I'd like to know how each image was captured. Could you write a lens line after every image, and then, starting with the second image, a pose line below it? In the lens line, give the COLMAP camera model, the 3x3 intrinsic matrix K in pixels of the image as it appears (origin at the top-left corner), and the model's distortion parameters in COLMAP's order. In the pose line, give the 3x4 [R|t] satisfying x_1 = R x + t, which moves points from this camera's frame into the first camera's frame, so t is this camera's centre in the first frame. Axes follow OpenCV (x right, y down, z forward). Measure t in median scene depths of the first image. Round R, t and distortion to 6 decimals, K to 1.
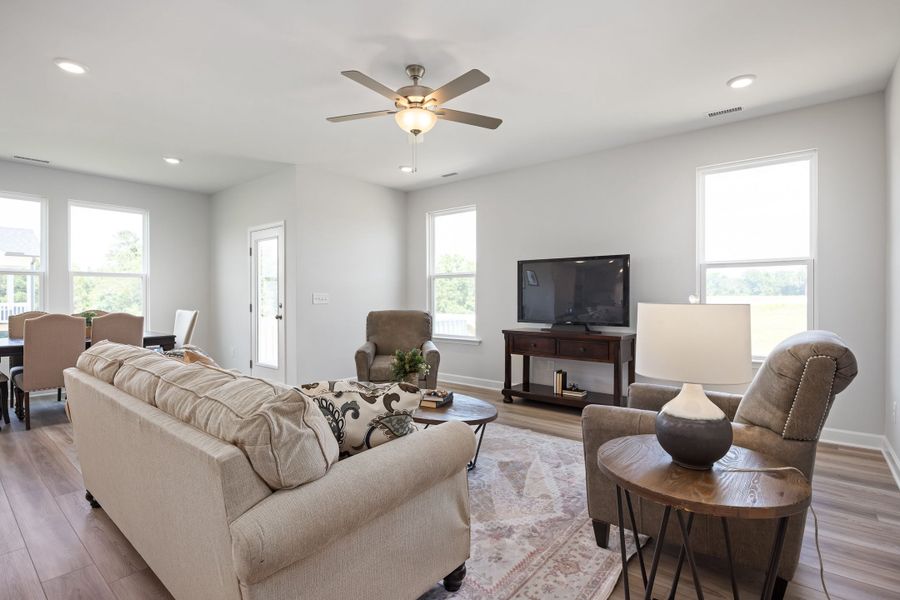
lens RADIAL K [[433.5, 0, 450.0], [0, 433.5, 300.0], [0, 0, 1]] dist [-0.000042, -0.000227]
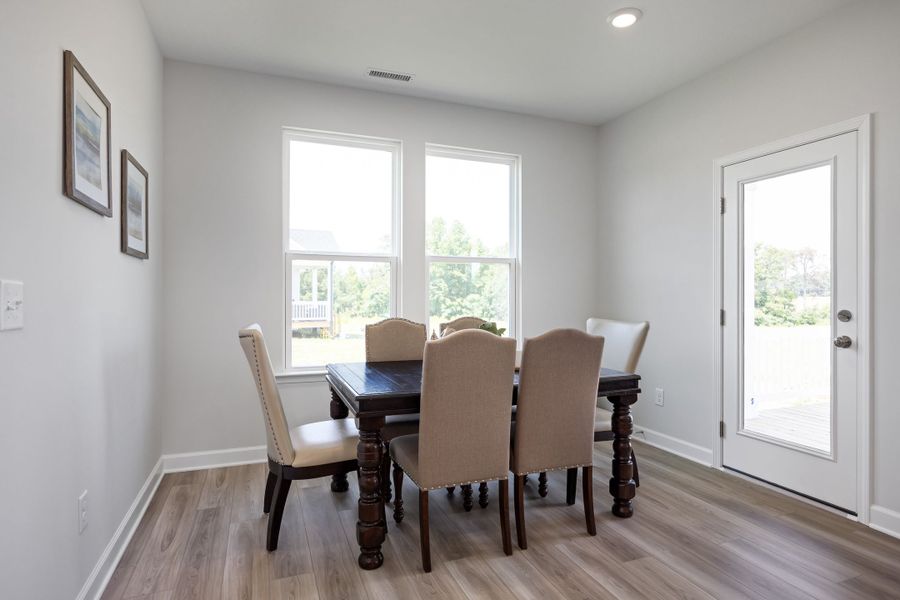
lens RADIAL K [[433.5, 0, 450.0], [0, 433.5, 300.0], [0, 0, 1]] dist [-0.000042, -0.000227]
pose [[0.892713, 0.006055, -0.450585, -0.550144], [-0.005452, 0.999982, 0.002637, -0.001798], [0.450592, 0.000102, 0.892730, 0.434883]]
